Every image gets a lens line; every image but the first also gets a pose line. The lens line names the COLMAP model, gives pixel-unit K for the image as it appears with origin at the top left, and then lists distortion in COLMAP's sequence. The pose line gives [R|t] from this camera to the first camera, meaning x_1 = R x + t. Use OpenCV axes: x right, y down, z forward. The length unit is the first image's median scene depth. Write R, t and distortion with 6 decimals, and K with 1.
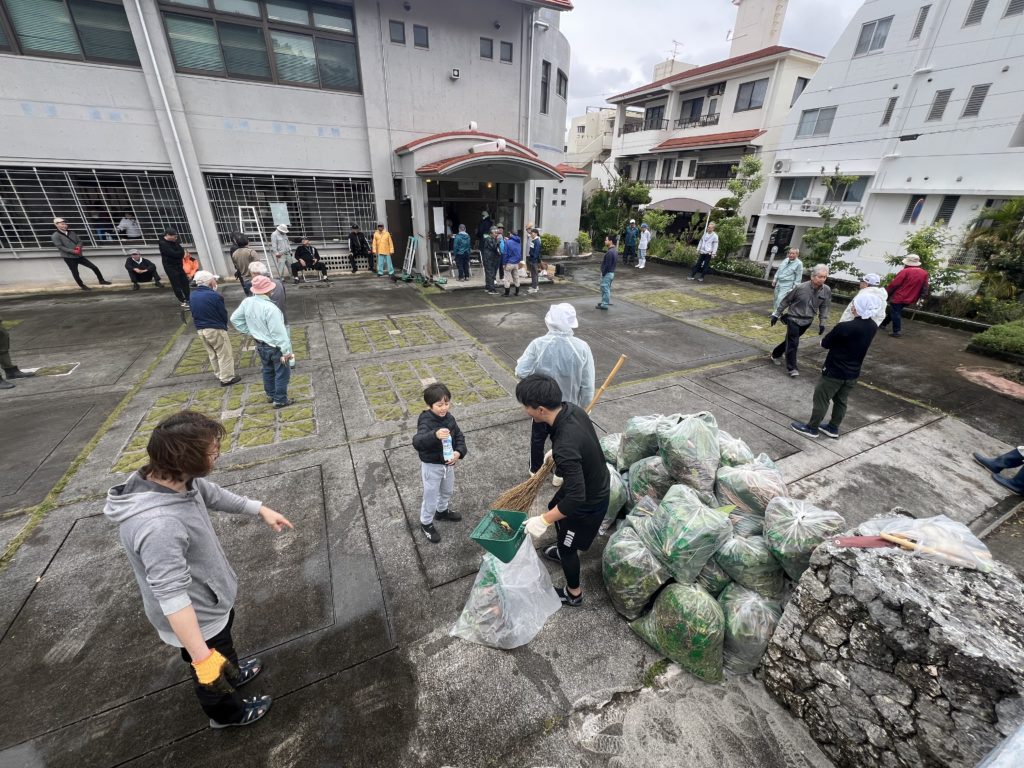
lens RADIAL K [[411.7, 0, 512.2], [0, 411.7, 385.2], [0, 0, 1]] dist [0.000611, -0.000206]
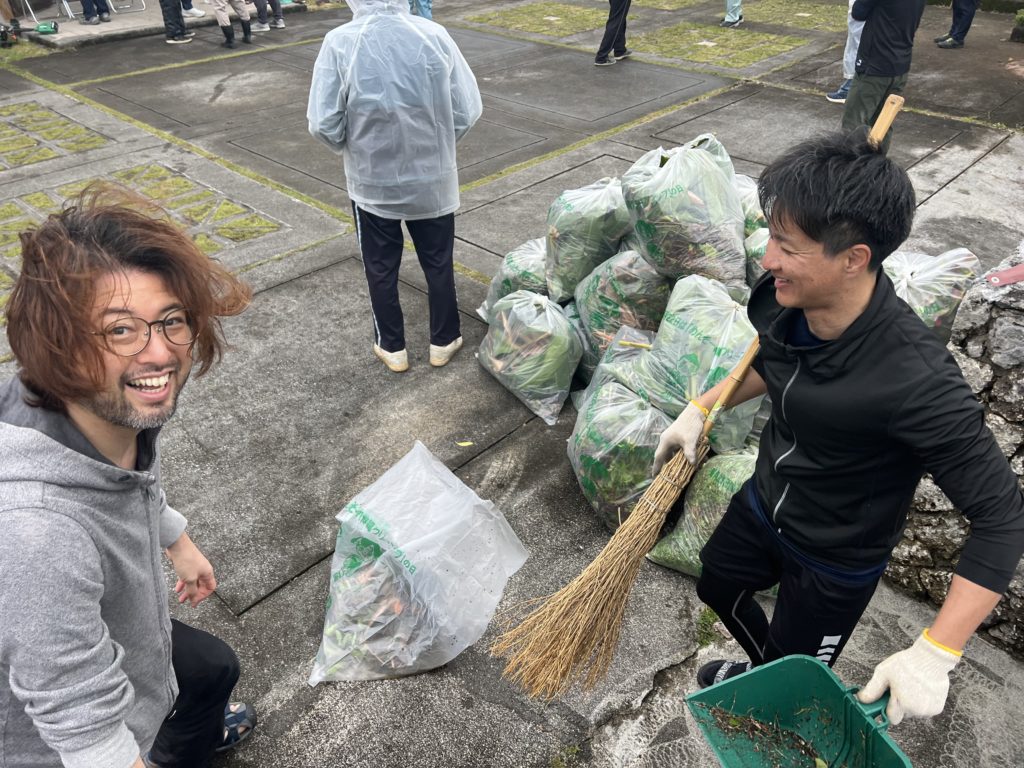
lens RADIAL K [[780.1, 0, 513.0], [0, 780.1, 383.1], [0, 0, 1]] dist [0.048735, -0.048412]
pose [[0.935361, -0.232019, 0.266958, -0.066320], [0.183525, 0.963591, 0.194449, 0.107756], [-0.302354, -0.132886, 0.943887, 0.105662]]
